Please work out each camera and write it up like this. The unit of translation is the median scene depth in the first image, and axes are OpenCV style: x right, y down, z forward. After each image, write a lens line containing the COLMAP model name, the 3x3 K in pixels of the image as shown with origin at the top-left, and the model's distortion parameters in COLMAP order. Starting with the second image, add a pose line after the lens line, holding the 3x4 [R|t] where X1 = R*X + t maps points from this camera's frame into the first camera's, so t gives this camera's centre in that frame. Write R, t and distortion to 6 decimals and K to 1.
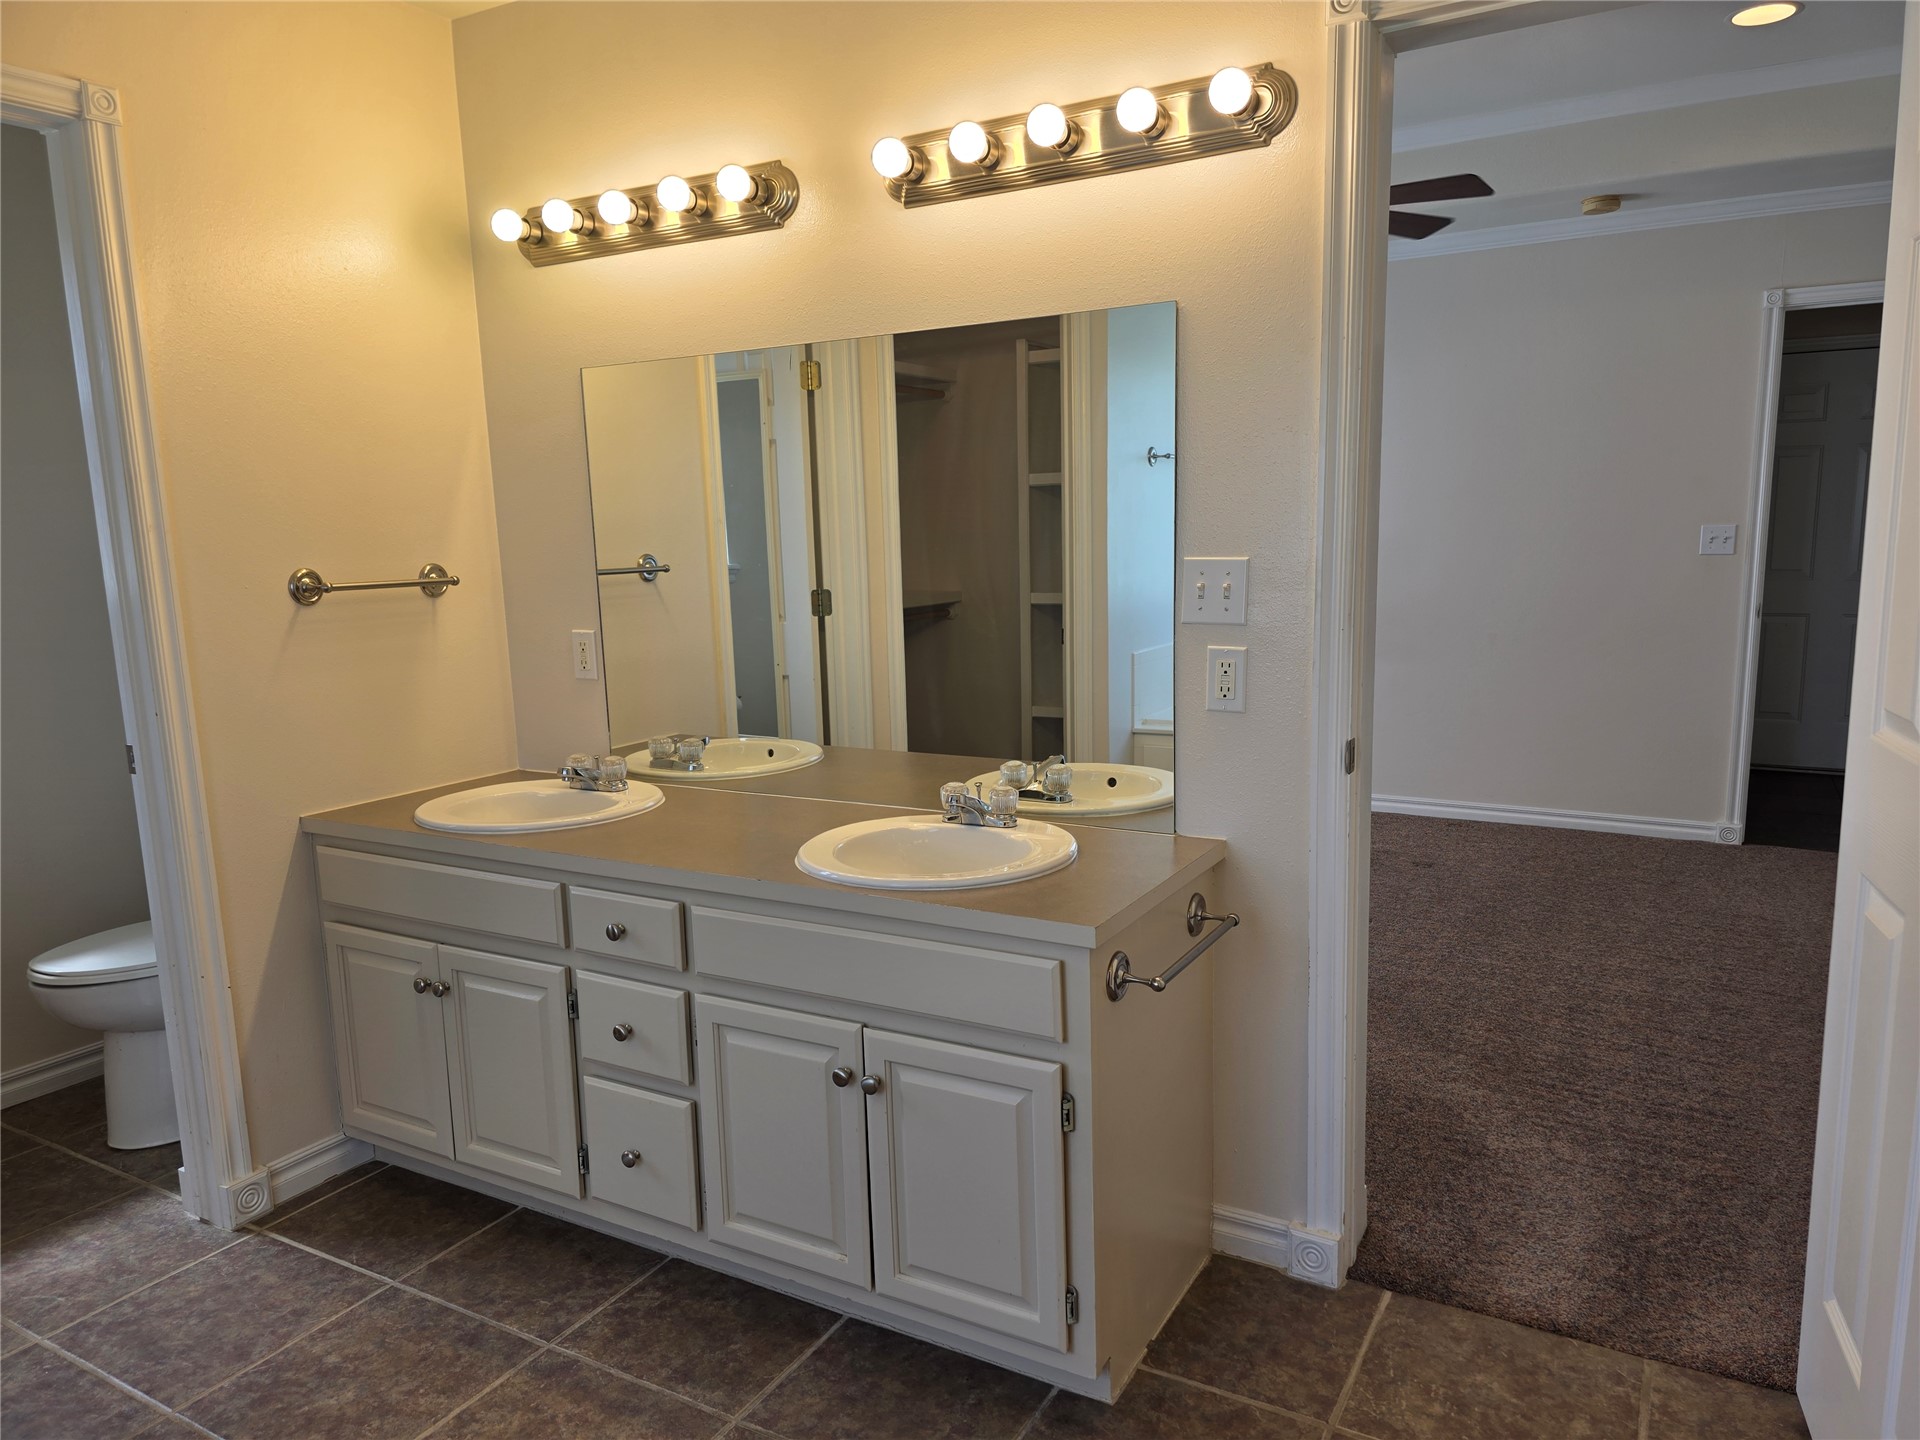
lens RADIAL K [[1290.5, 0, 961.3], [0, 1290.5, 737.6], [0, 0, 1]] dist [0.056569, -0.055208]
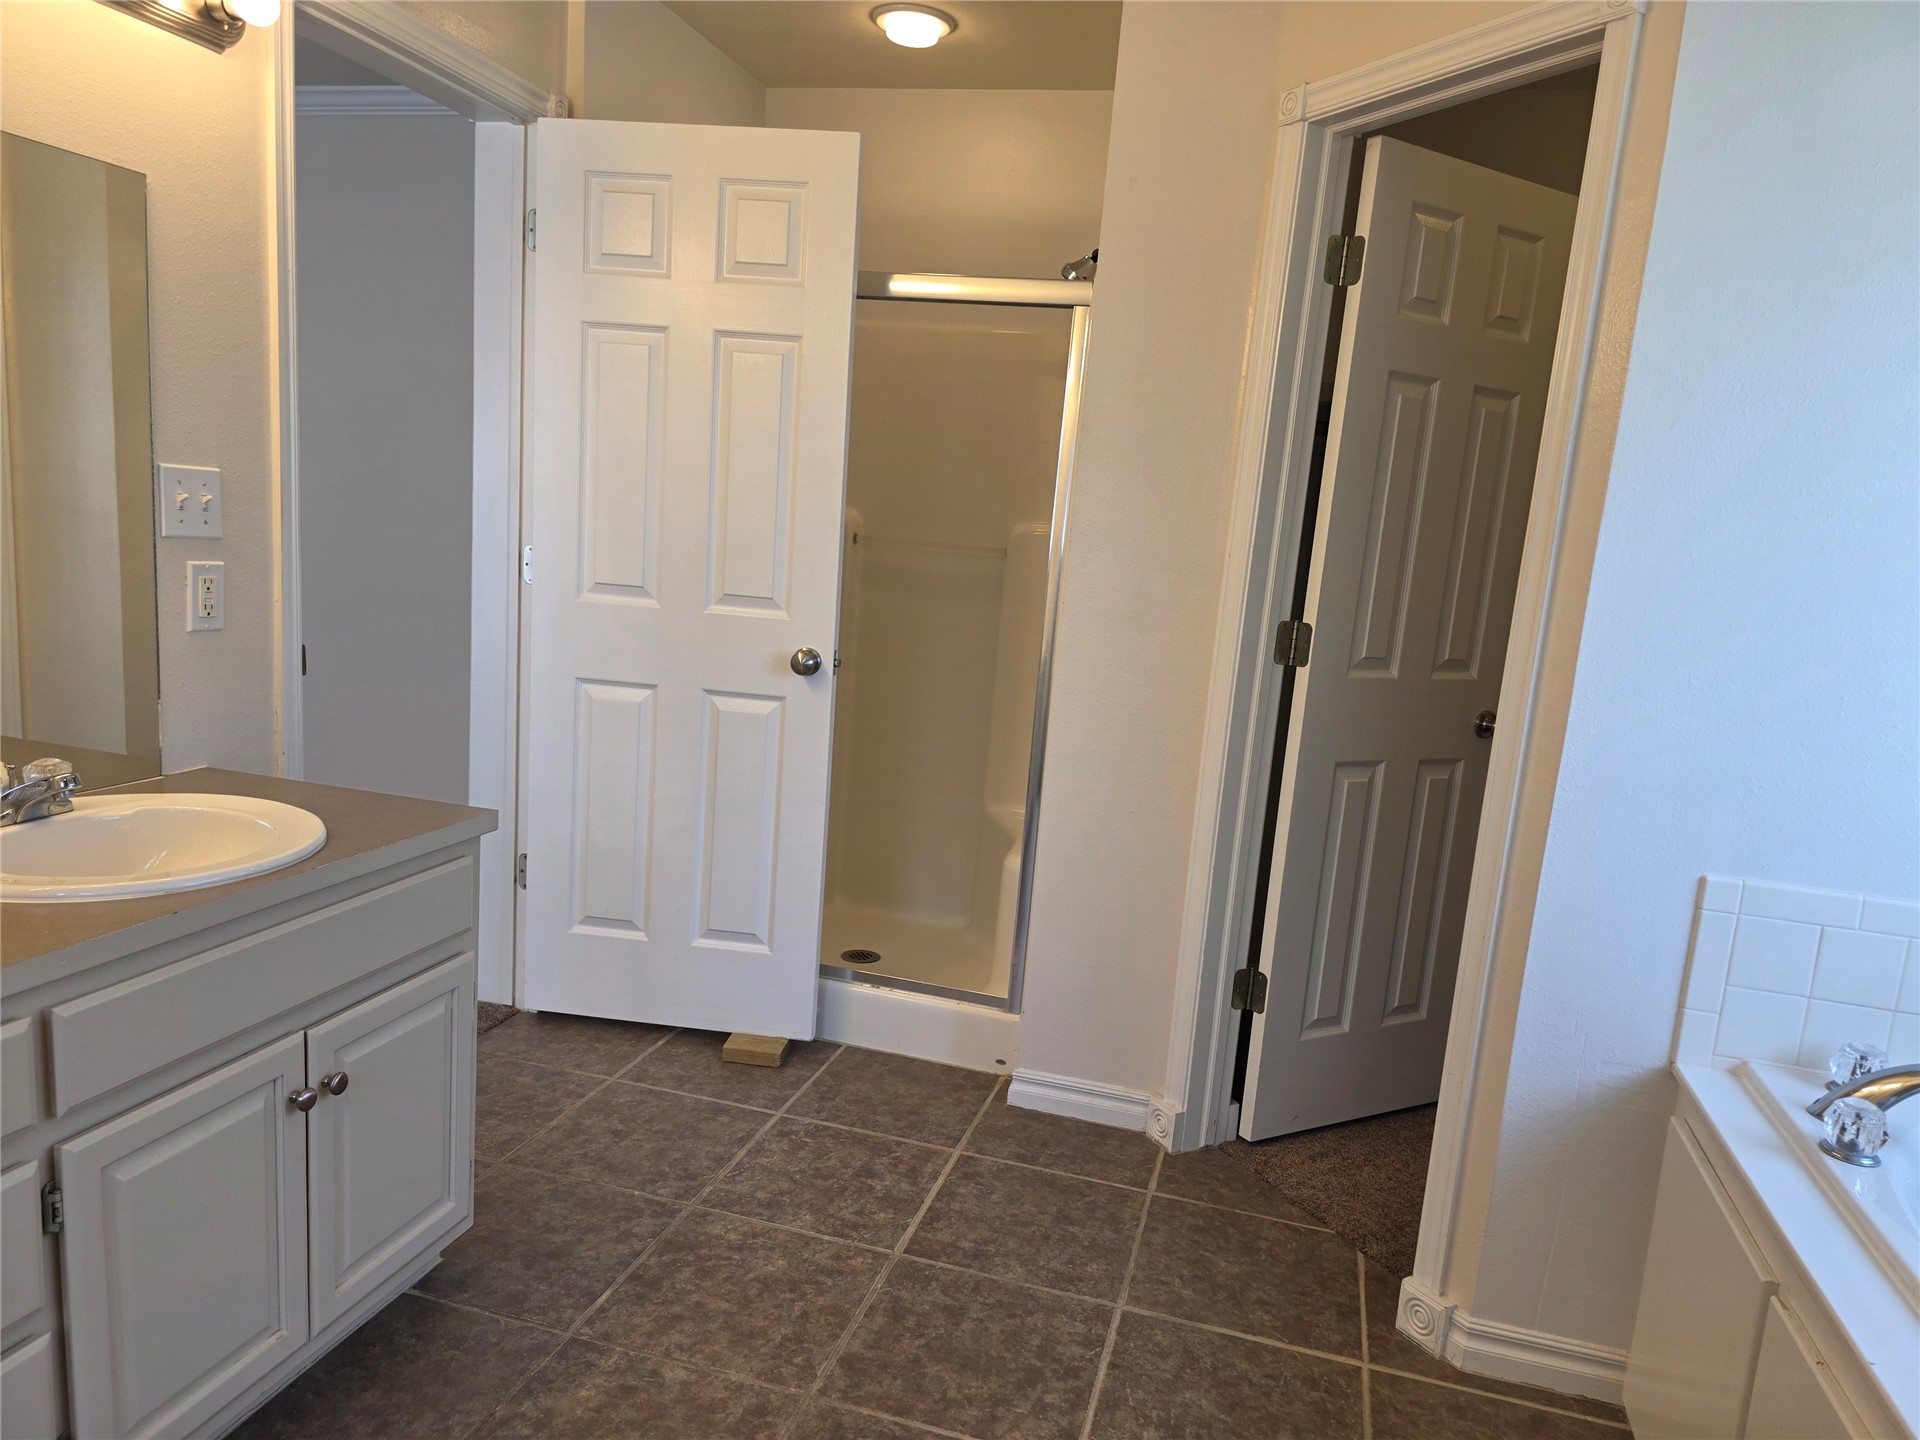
lens RADIAL K [[1290.5, 0, 977.2], [0, 1290.5, 740.7], [0, 0, 1]] dist [0.056569, -0.055208]
pose [[-0.238822, -0.162572, 0.957358, -0.881305], [0.086557, 0.978398, 0.187737, -0.073833], [-0.967198, 0.127702, -0.219591, 0.686001]]
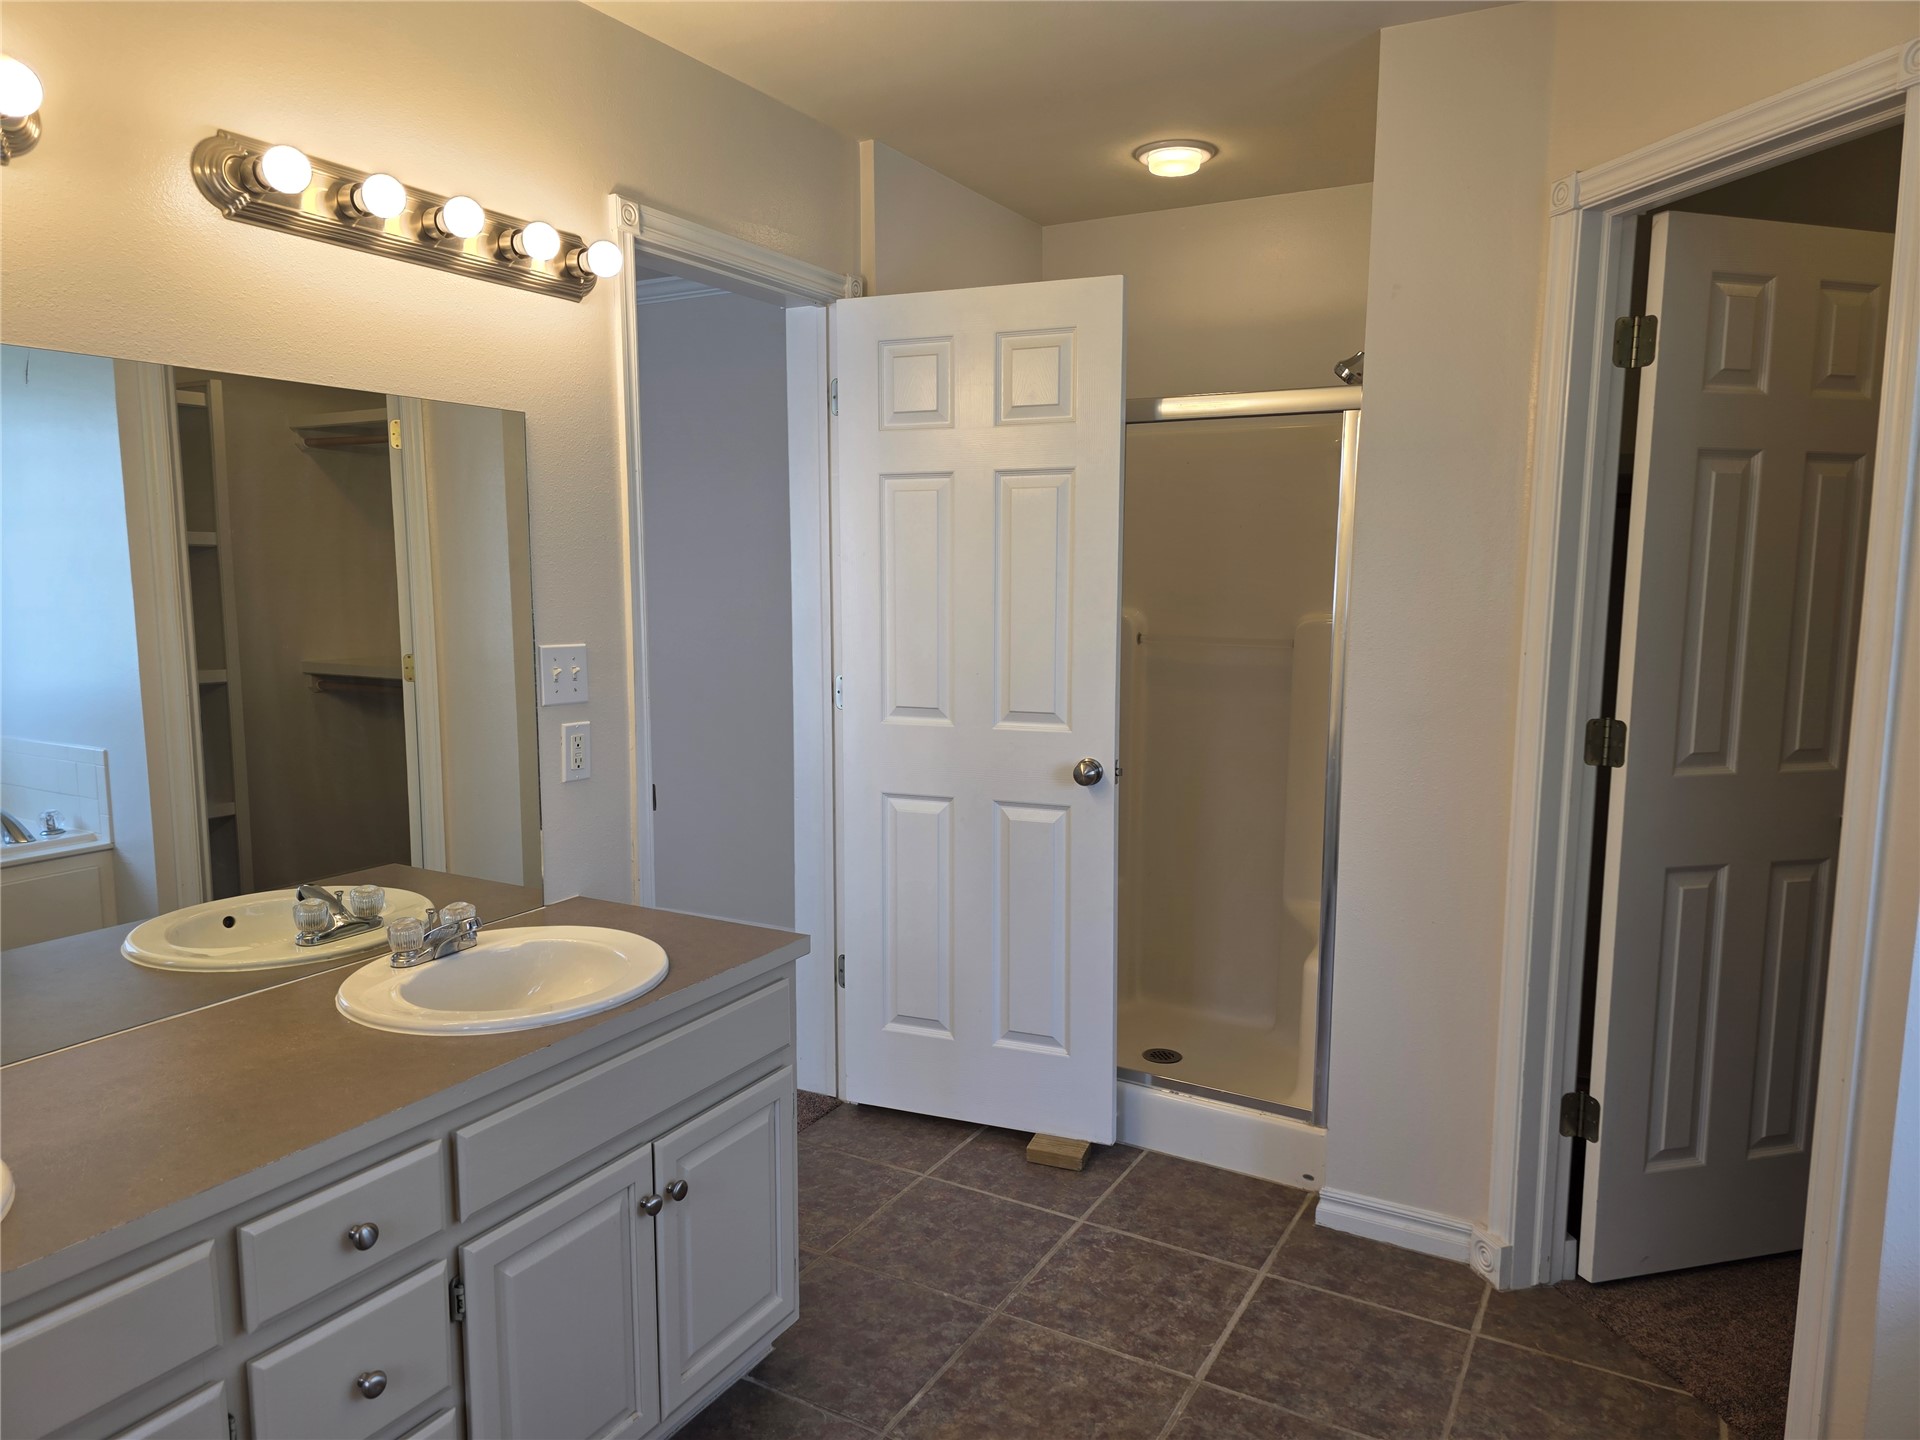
lens RADIAL K [[1290.5, 0, 947.0], [0, 1290.5, 726.6], [0, 0, 1]] dist [0.056569, -0.055208]
pose [[0.018023, -0.102516, 0.994568, -0.918536], [0.162484, 0.981807, 0.098256, -0.126717], [-0.986547, 0.159831, 0.034352, 0.650020]]
